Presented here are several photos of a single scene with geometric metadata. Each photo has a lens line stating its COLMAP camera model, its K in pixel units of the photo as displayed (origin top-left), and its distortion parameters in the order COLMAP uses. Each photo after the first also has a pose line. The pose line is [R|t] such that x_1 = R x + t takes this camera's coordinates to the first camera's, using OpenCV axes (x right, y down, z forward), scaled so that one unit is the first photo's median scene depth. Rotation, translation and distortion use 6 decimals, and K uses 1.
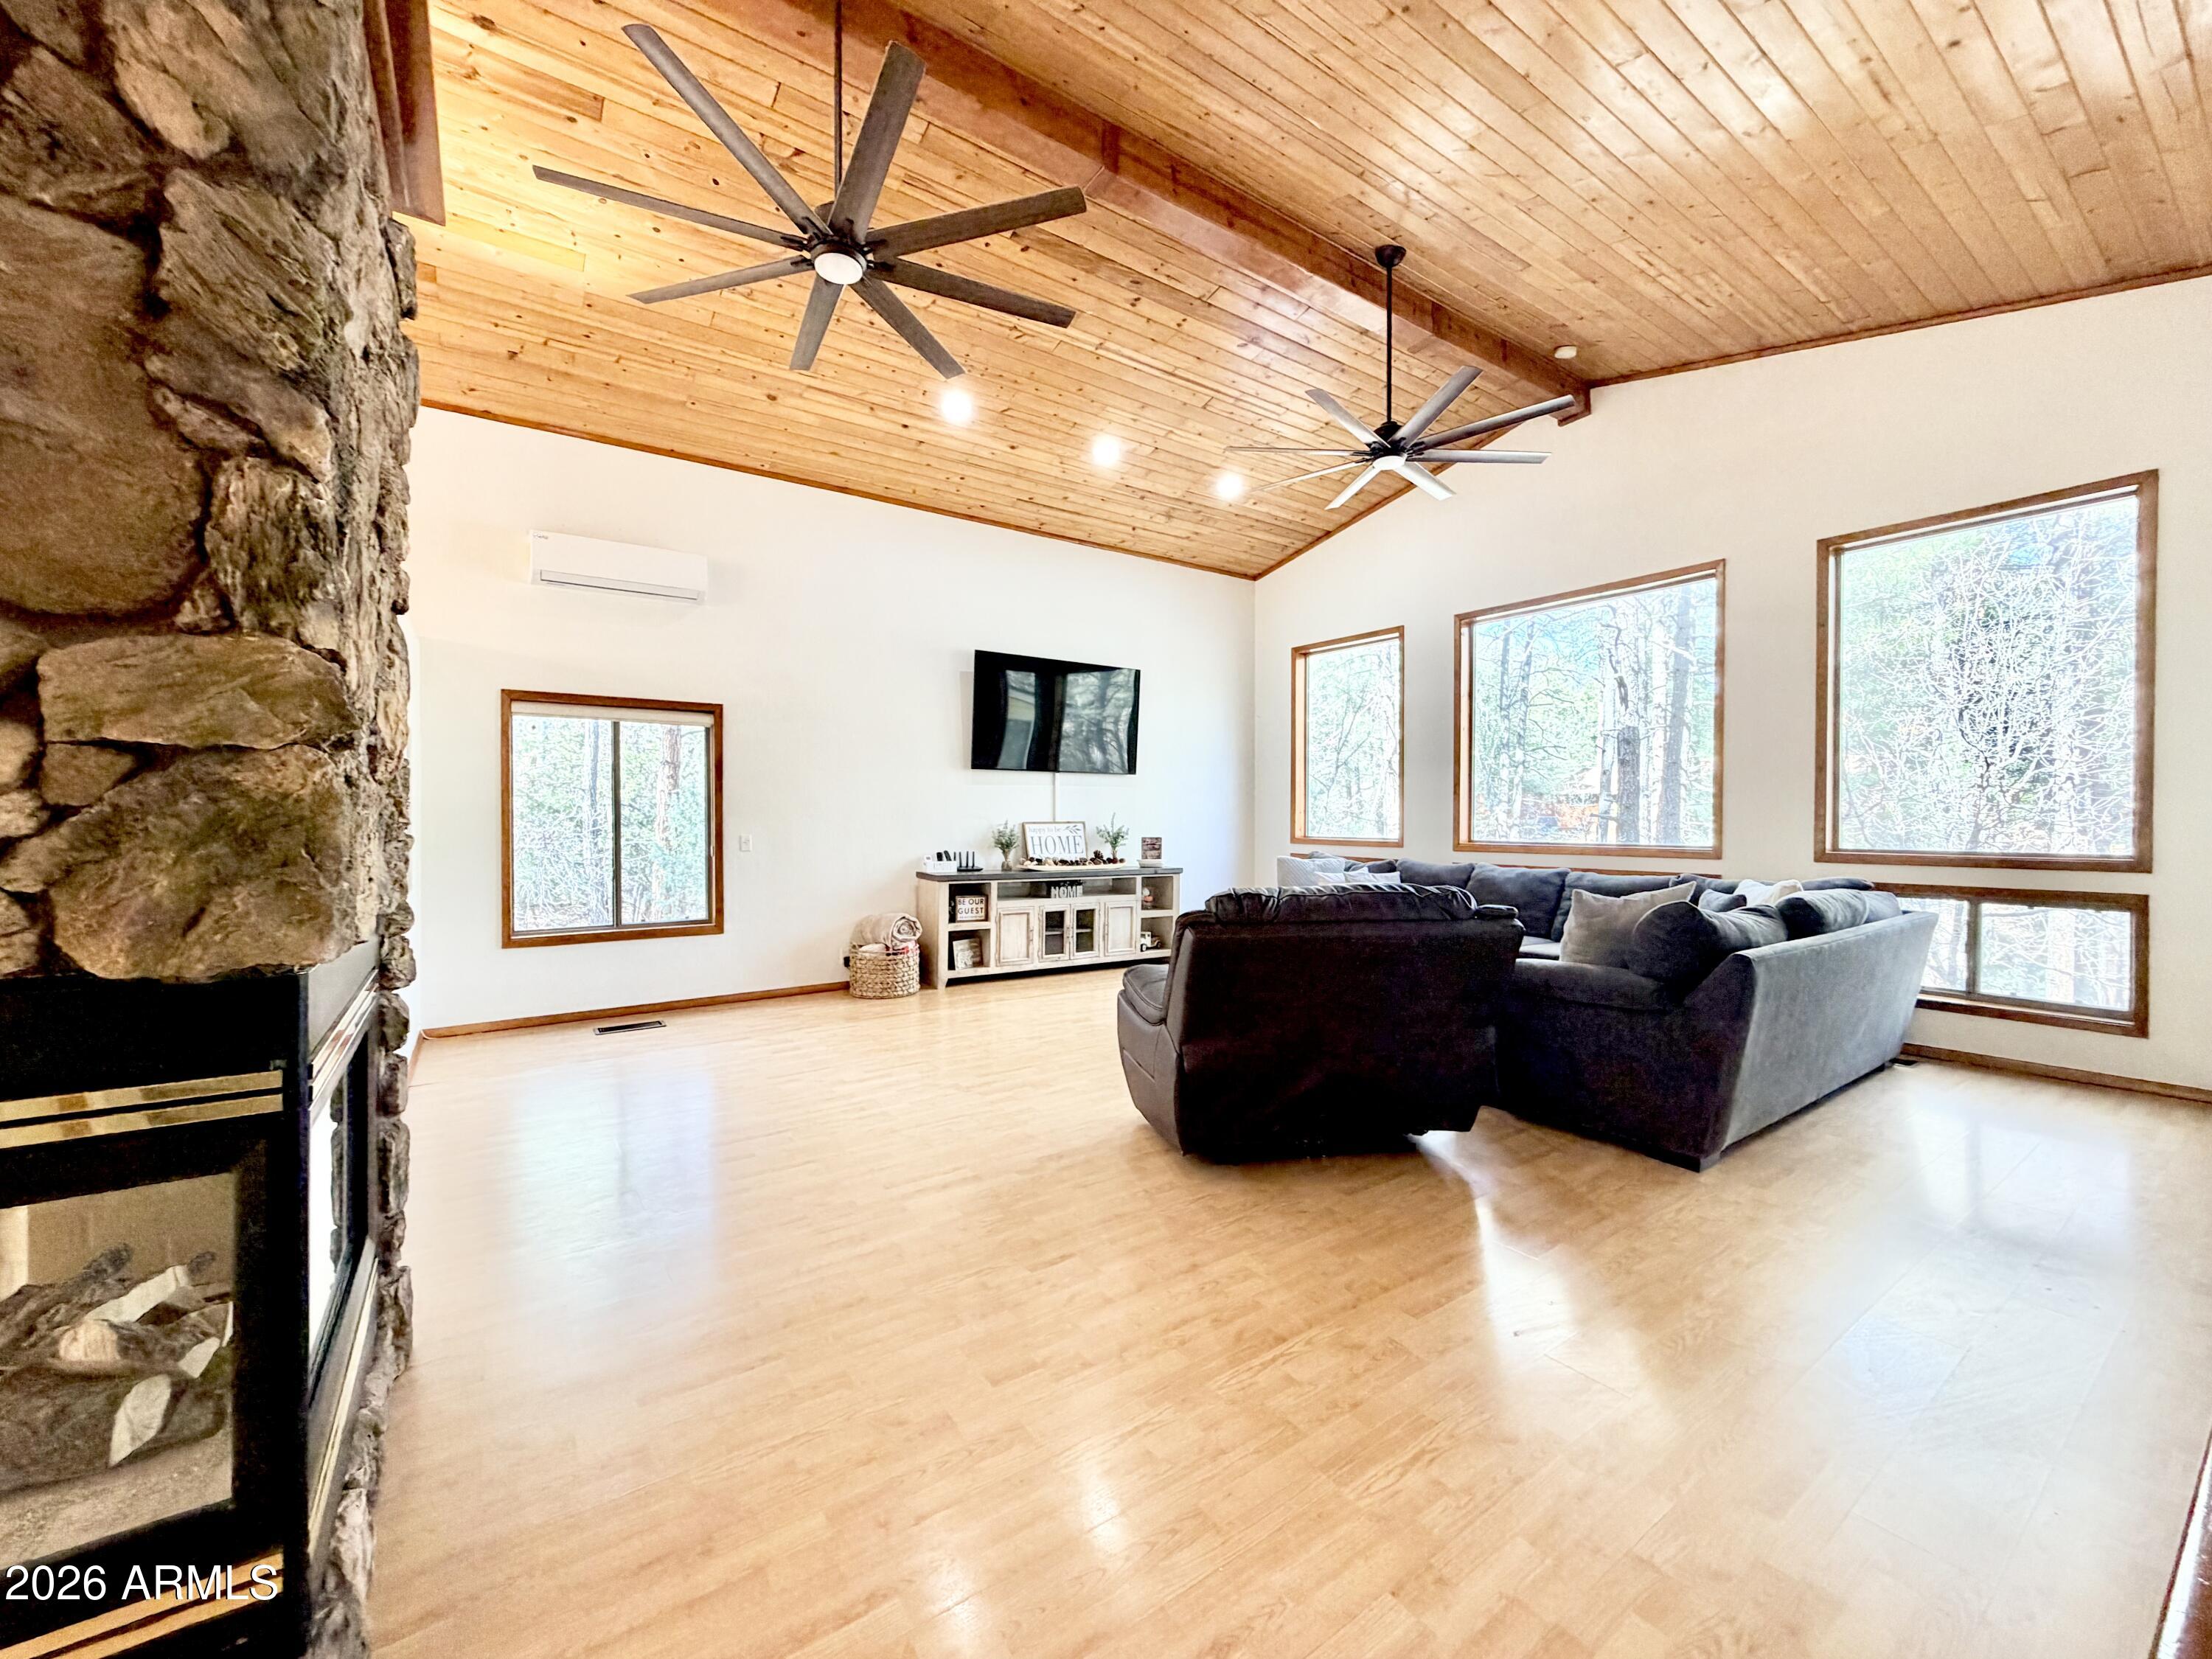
lens RADIAL K [[882.8, 0, 1101.8], [0, 882.8, 823.8], [0, 0, 1]] dist [0.000242, -0.000060]
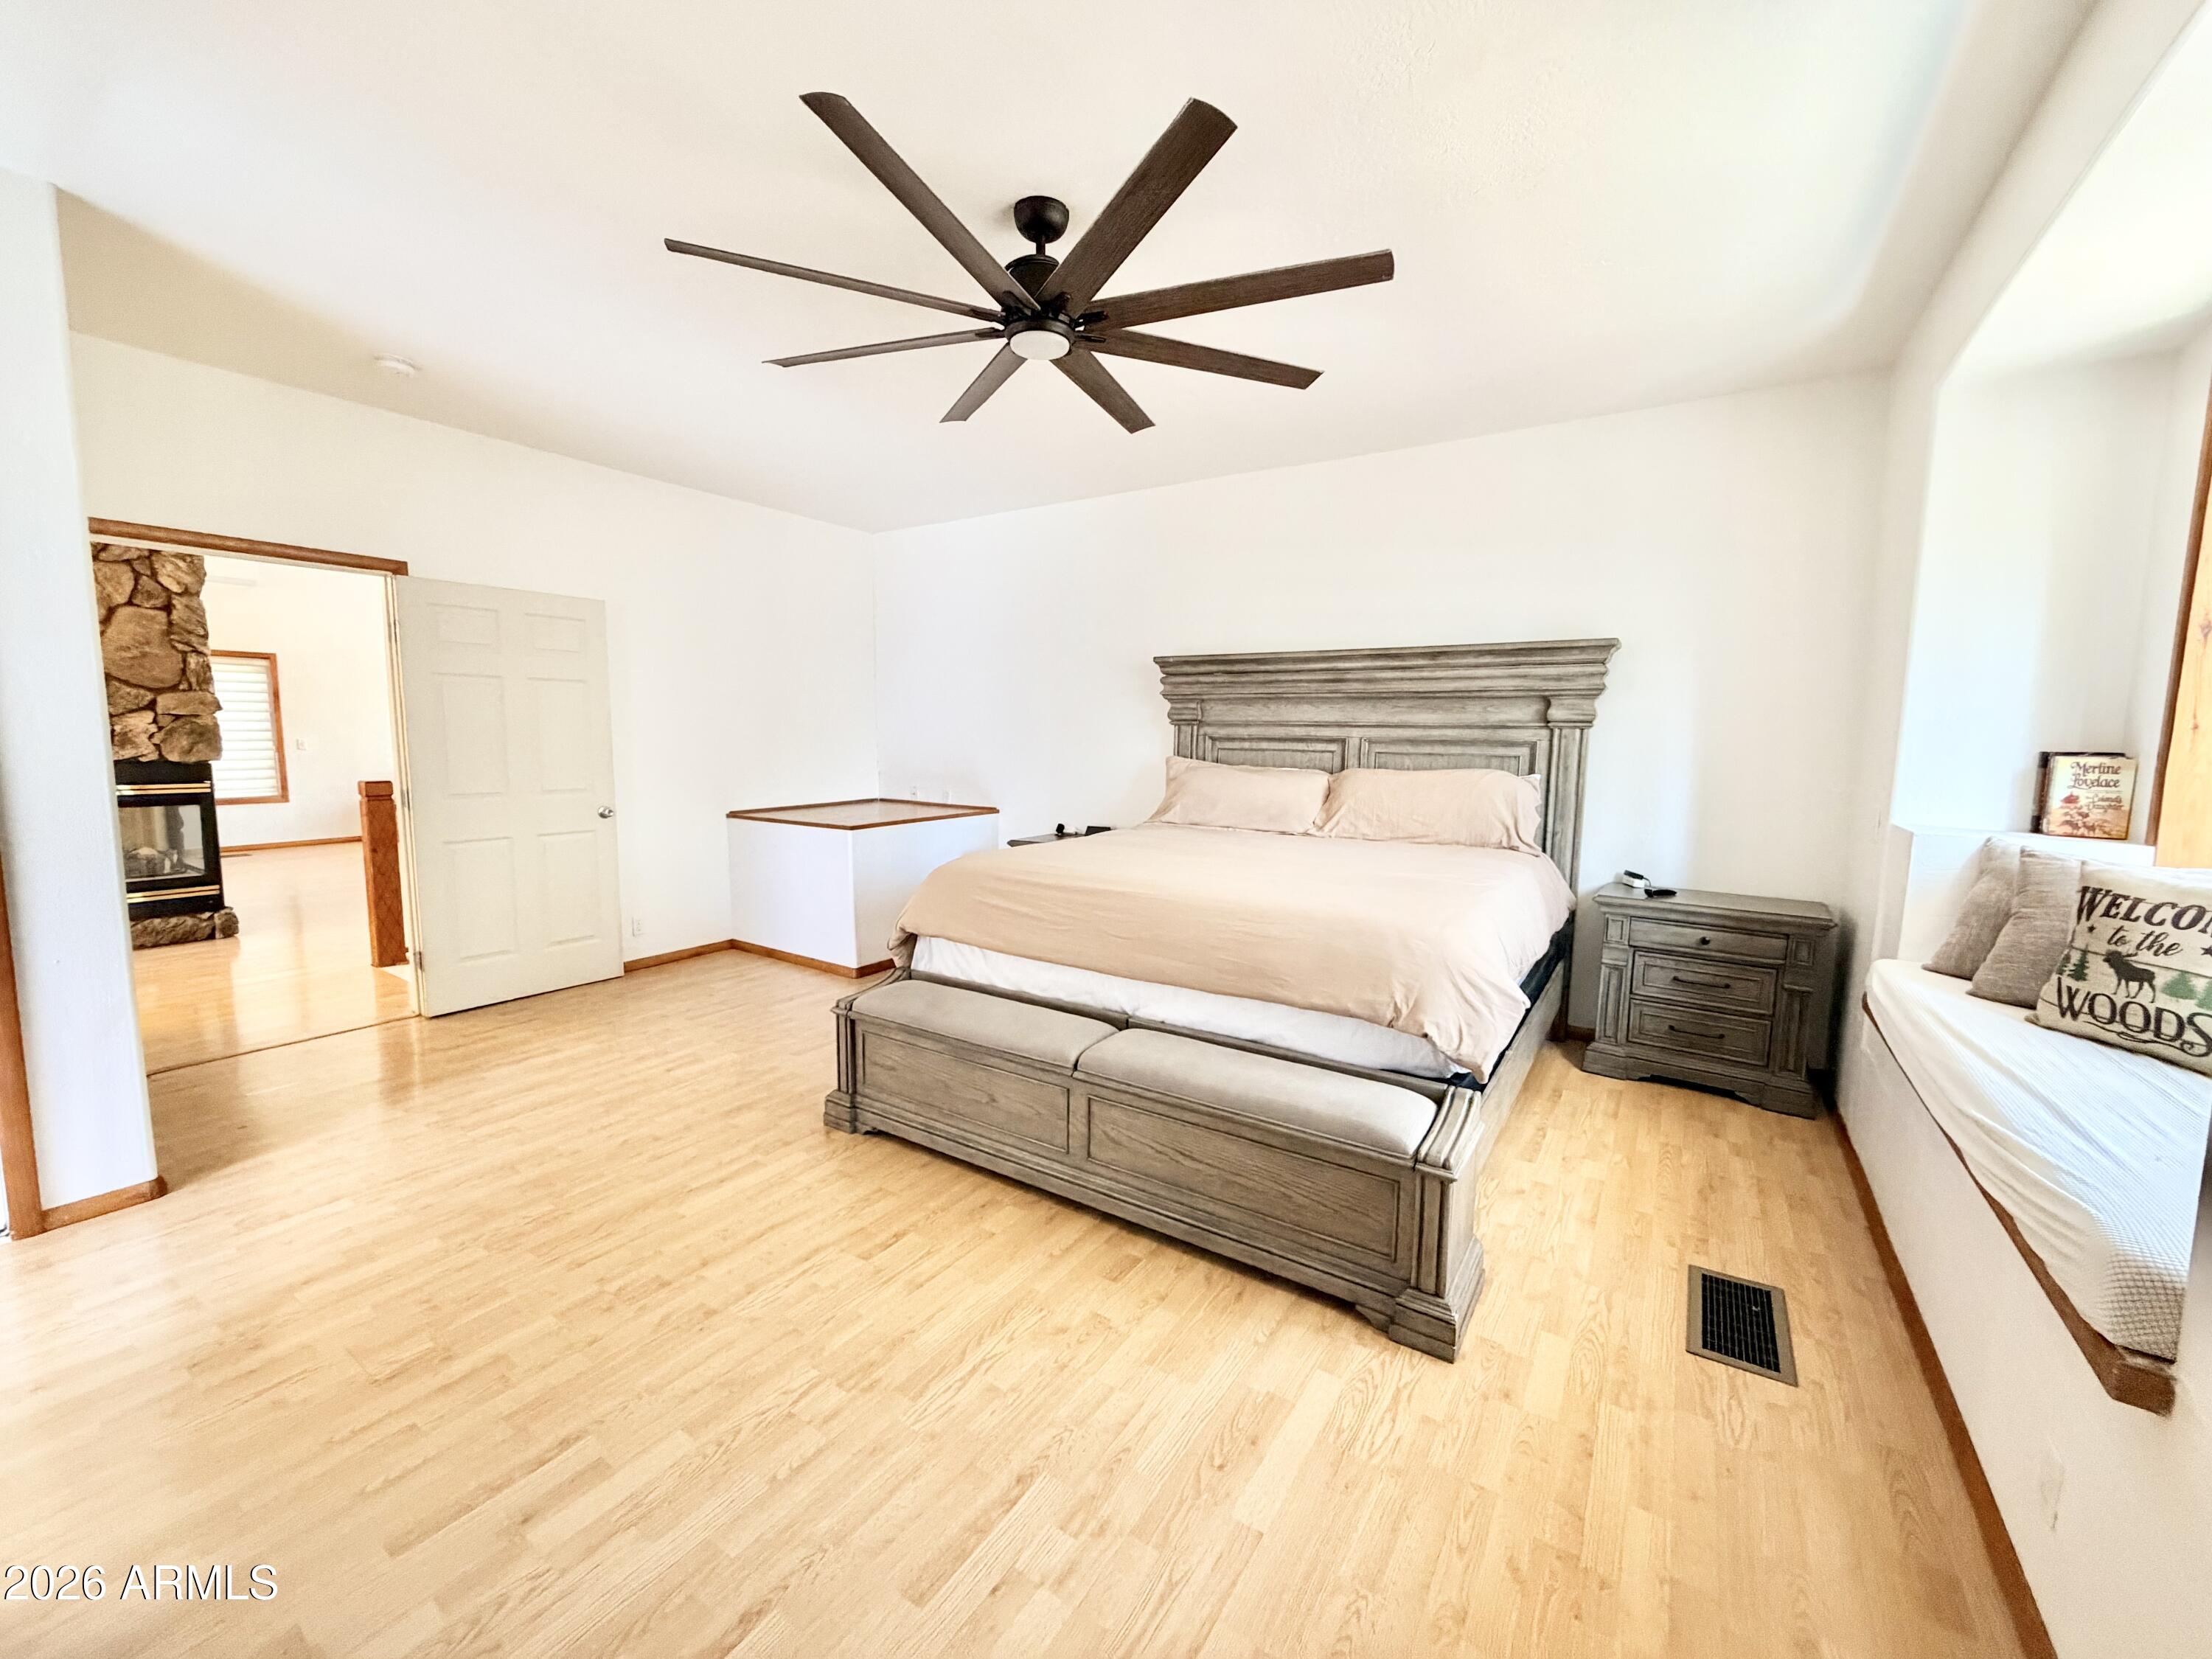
lens RADIAL K [[882.8, 0, 1107.7], [0, 882.8, 826.4], [0, 0, 1]] dist [0.000242, -0.000060]
pose [[0.928834, -0.030666, 0.369225, 1.927691], [-0.006705, 0.995014, 0.099507, 0.007473], [-0.370435, -0.094901, 0.923998, -5.601520]]
